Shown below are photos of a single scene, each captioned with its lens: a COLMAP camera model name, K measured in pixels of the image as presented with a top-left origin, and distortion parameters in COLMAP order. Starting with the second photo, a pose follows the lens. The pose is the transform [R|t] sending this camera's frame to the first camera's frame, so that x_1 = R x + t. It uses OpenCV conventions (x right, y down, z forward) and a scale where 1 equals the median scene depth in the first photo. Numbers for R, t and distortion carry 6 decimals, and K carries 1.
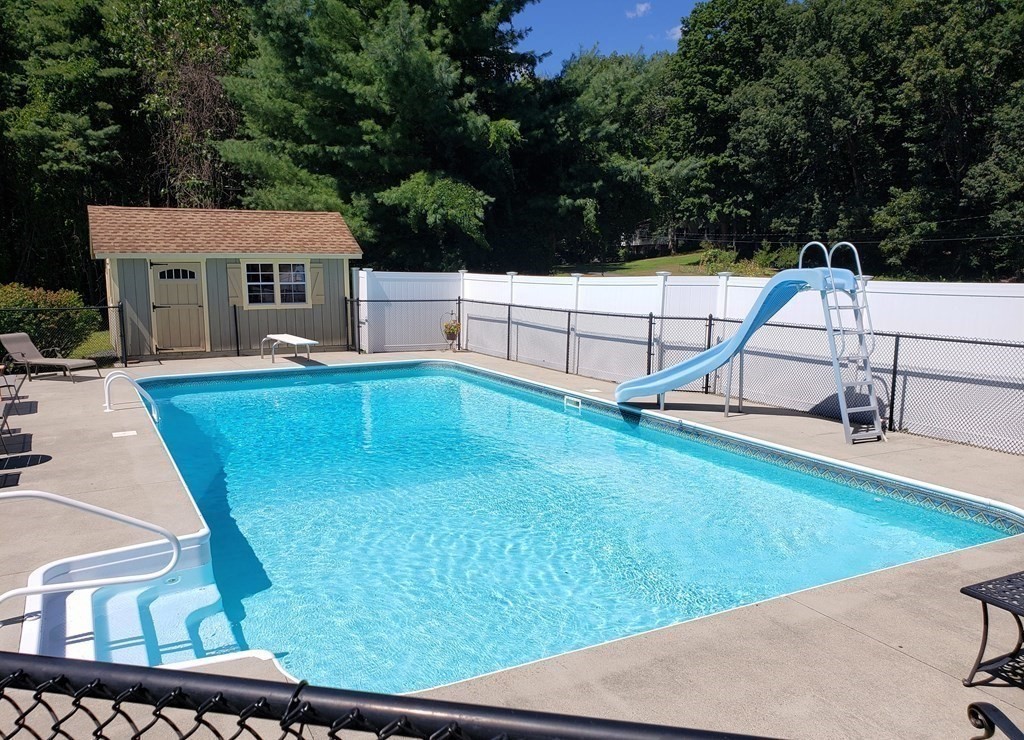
lens RADIAL K [[795.2, 0, 478.2], [0, 795.2, 390.8], [0, 0, 1]] dist [0.043153, 0.002006]
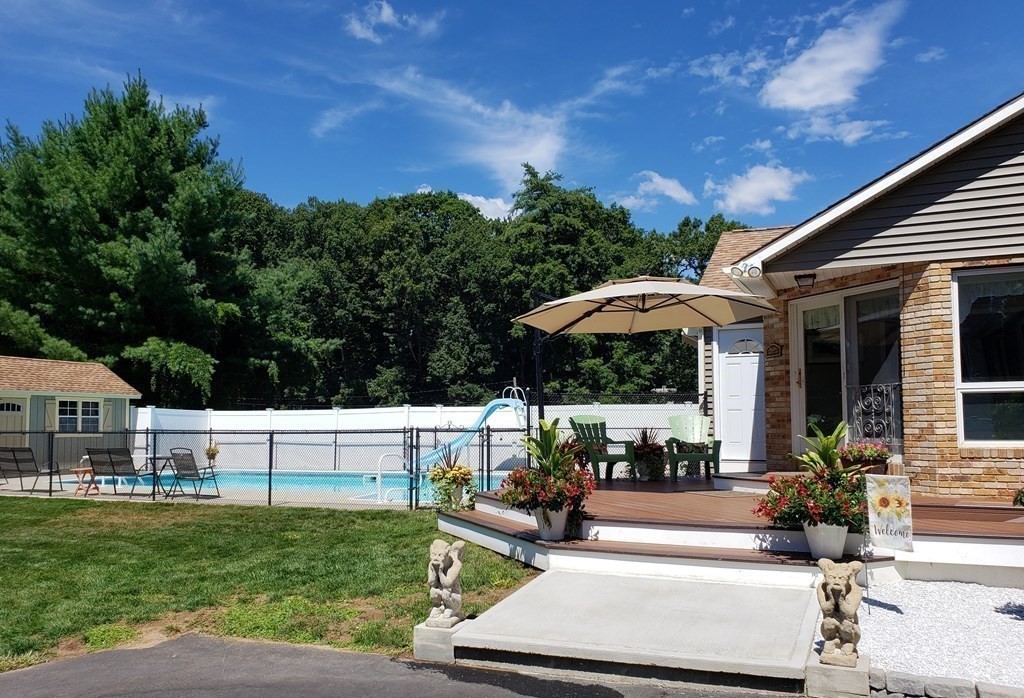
lens RADIAL K [[842.6, 0, 508.9], [0, 842.6, 373.7], [0, 0, 1]] dist [0.061783, -0.002033]
pose [[0.777731, 0.039842, 0.627333, -0.292249], [0.103956, 0.976095, -0.190870, 0.064220], [-0.619941, 0.213661, 0.754998, -0.227019]]
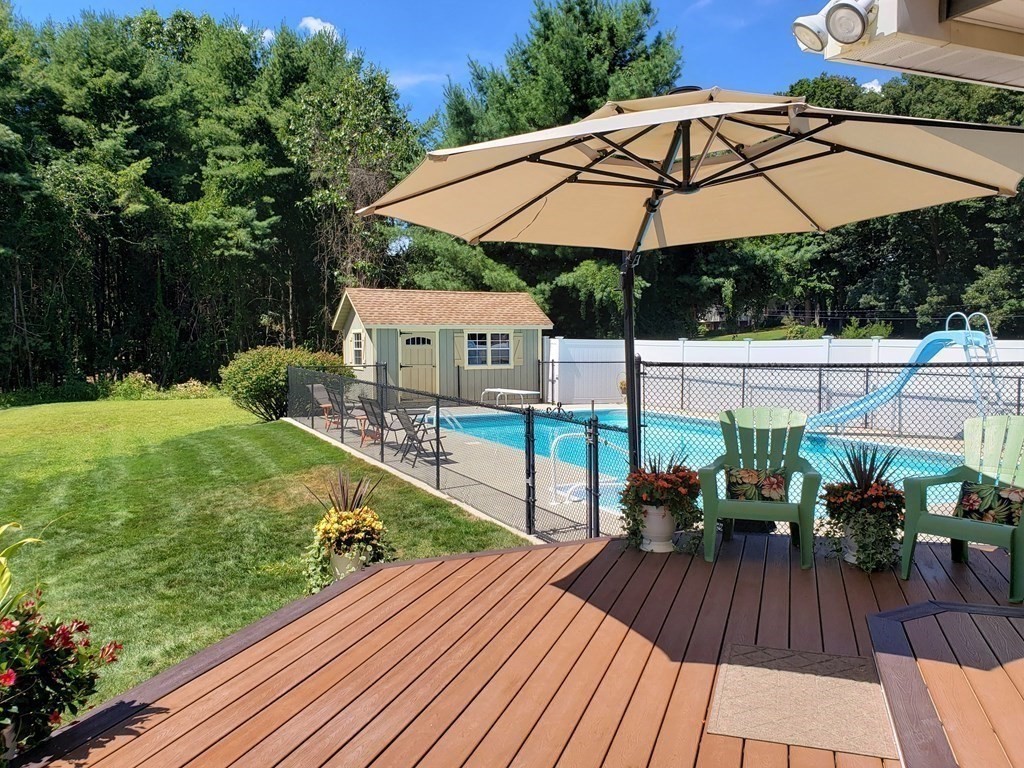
lens RADIAL K [[827.7, 0, 512.0], [0, 827.7, 384.0], [0, 0, 1]] dist [0.166580, -0.181152]
pose [[0.999659, 0.001751, -0.026036, -0.092955], [-0.004541, 0.994195, -0.107502, 0.030419], [0.025697, 0.107584, 0.993864, -0.144459]]
